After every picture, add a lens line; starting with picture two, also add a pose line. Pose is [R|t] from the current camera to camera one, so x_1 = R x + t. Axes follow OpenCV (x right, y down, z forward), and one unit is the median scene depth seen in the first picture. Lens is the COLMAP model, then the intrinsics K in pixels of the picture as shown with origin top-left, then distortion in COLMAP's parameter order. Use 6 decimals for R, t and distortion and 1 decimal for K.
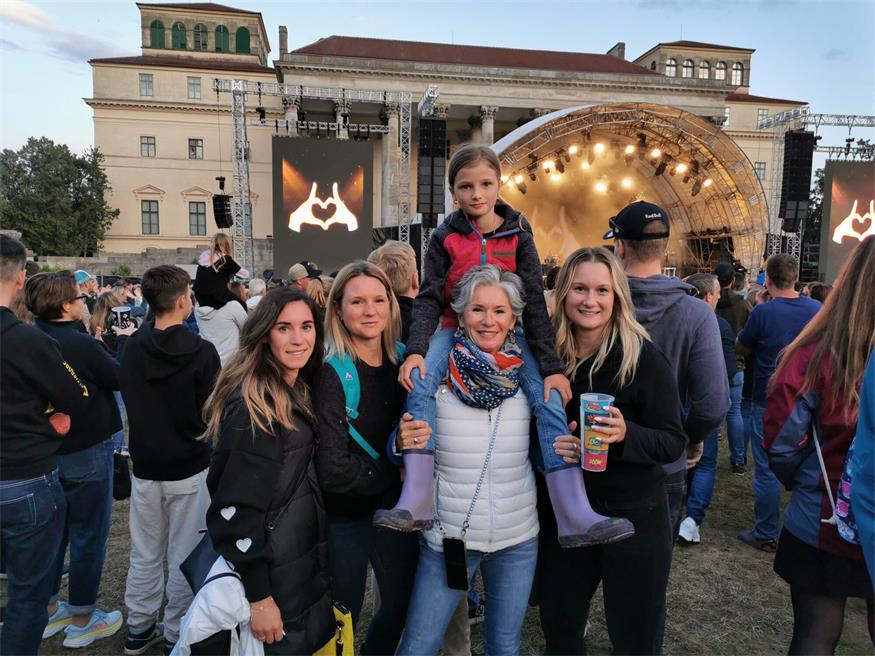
lens RADIAL K [[669.6, 0, 435.0], [0, 669.6, 326.8], [0, 0, 1]] dist [0.049144, -0.035098]
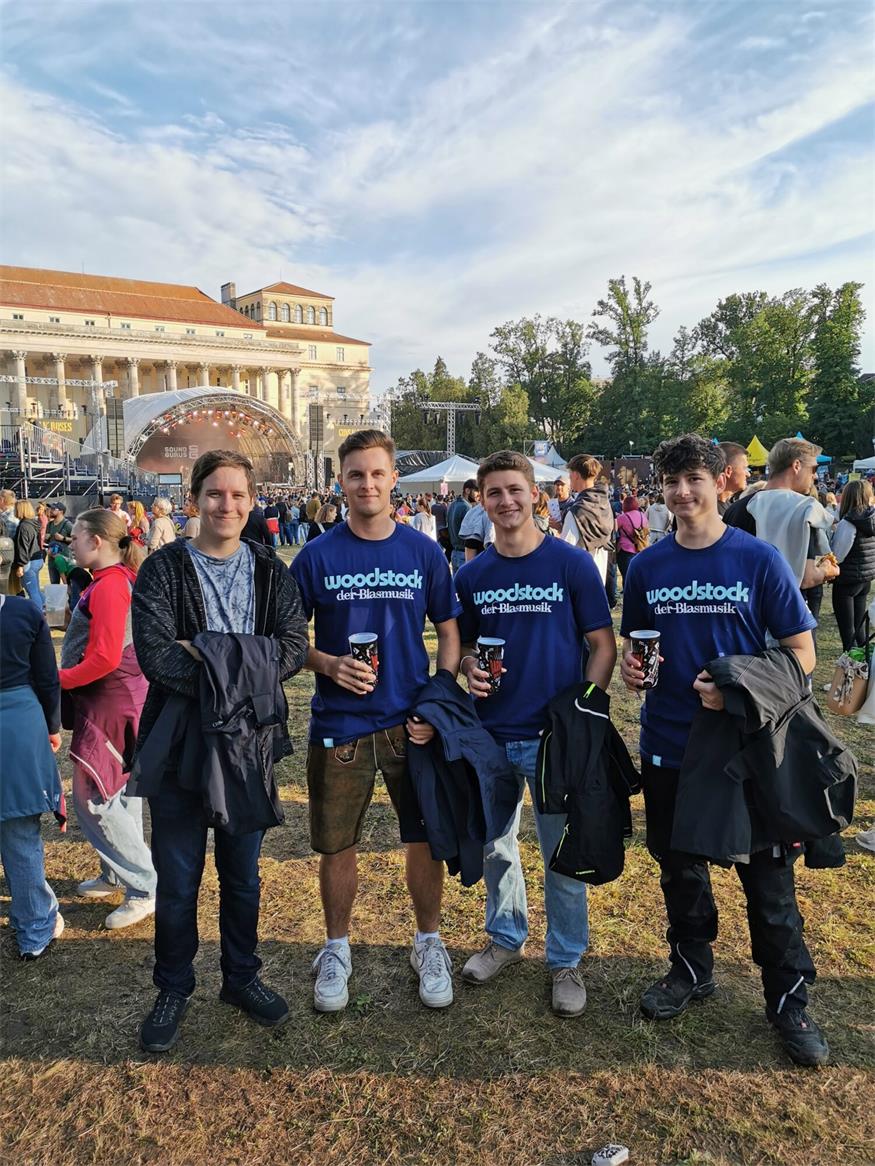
lens RADIAL K [[892.3, 0, 445.2], [0, 892.3, 581.9], [0, 0, 1]] dist [0.049144, -0.035098]
pose [[0.902361, -0.071212, 0.425056, -0.144672], [0.044653, 0.996395, 0.072135, 0.027129], [-0.428661, -0.046112, 0.902288, -0.880063]]
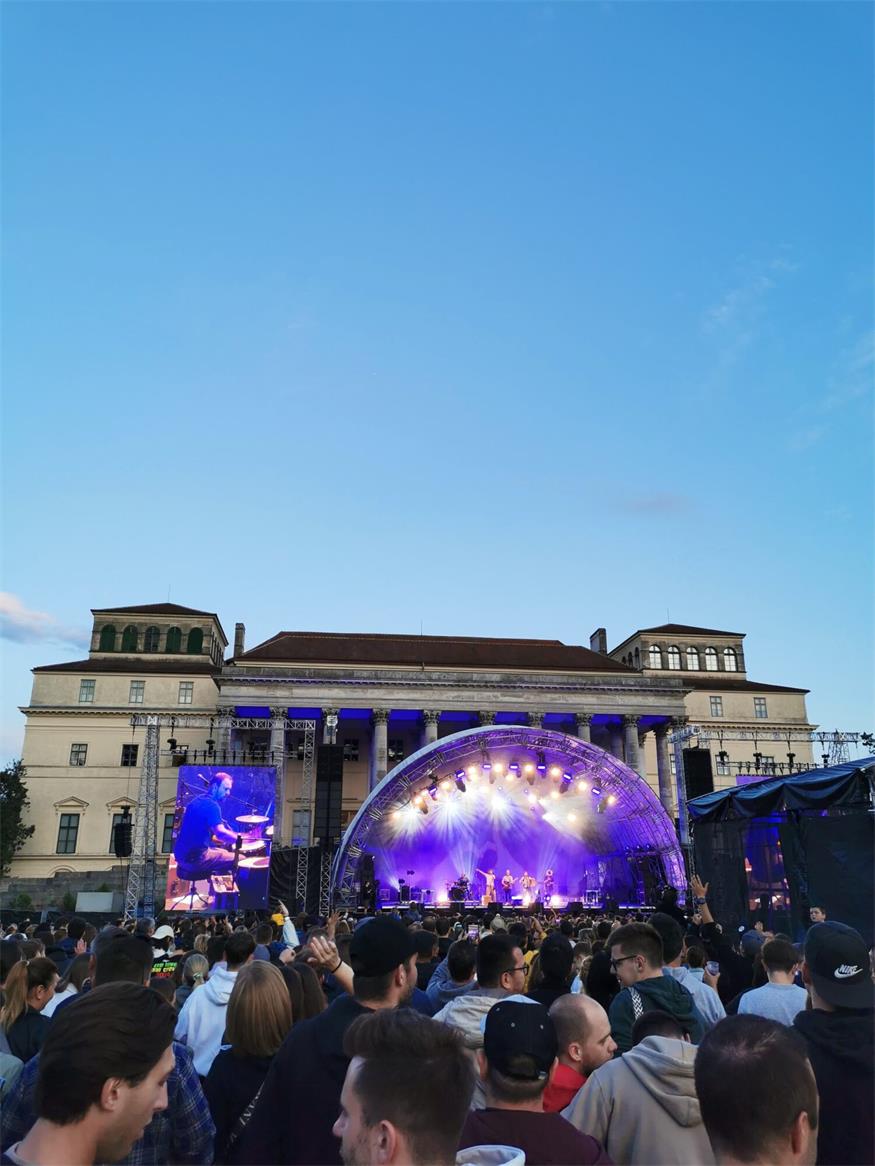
lens RADIAL K [[892.3, 0, 441.1], [0, 892.3, 579.9], [0, 0, 1]] dist [0.049144, -0.035098]
pose [[0.999283, -0.023166, -0.029950, 0.121776], [0.009411, 0.918127, -0.396174, 0.006848], [0.036676, 0.395608, 0.917687, -0.220342]]
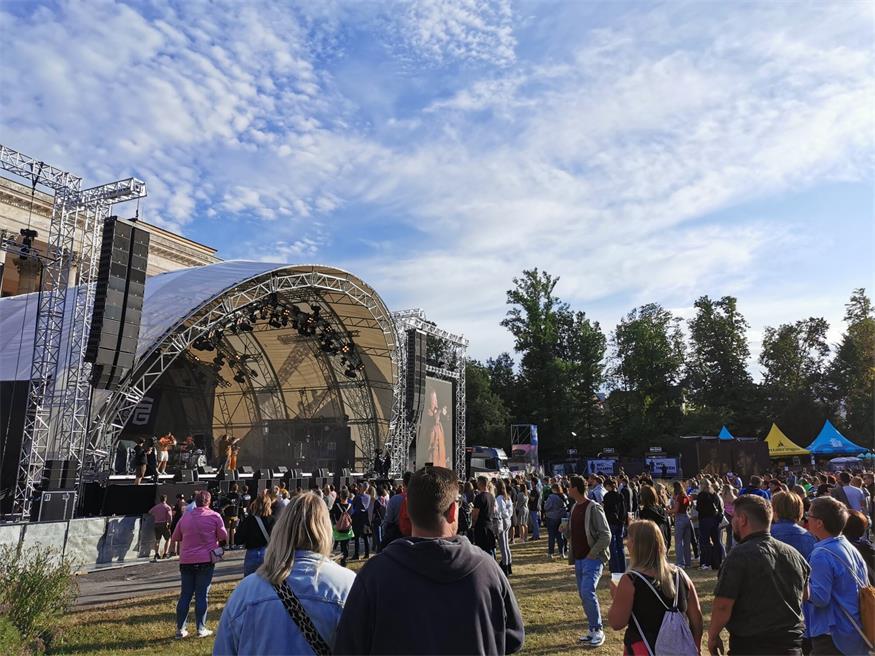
lens RADIAL K [[669.6, 0, 433.6], [0, 669.6, 329.9], [0, 0, 1]] dist [0.049144, -0.035098]
pose [[0.599419, 0.156700, 0.784947, -0.237969], [0.067156, 0.967347, -0.244396, -0.011969], [-0.797613, 0.199209, 0.569323, 0.199265]]
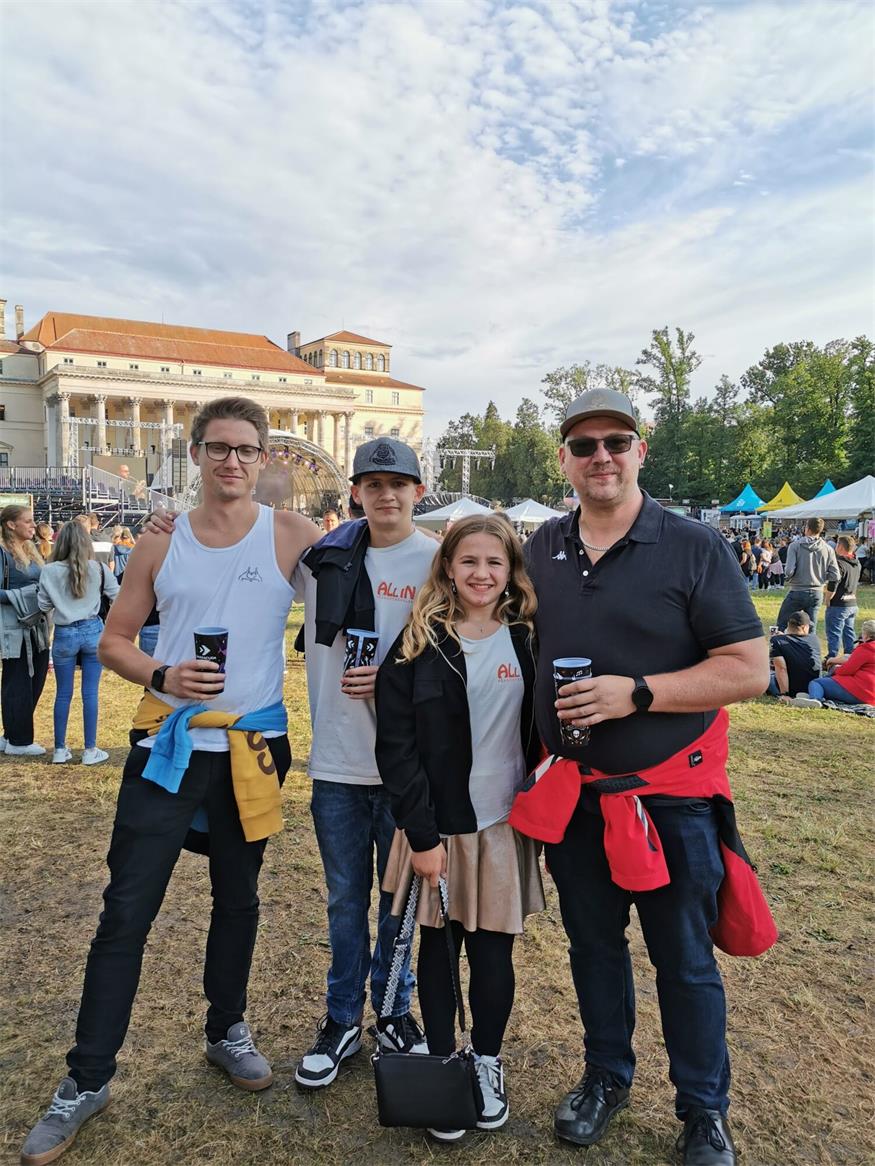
lens RADIAL K [[892.3, 0, 443.7], [0, 892.3, 583.2], [0, 0, 1]] dist [0.049144, -0.035098]
pose [[0.934243, -0.029974, 0.355374, -0.126765], [0.020620, 0.999335, 0.030079, 0.031040], [-0.356039, -0.020774, 0.934240, -0.992035]]
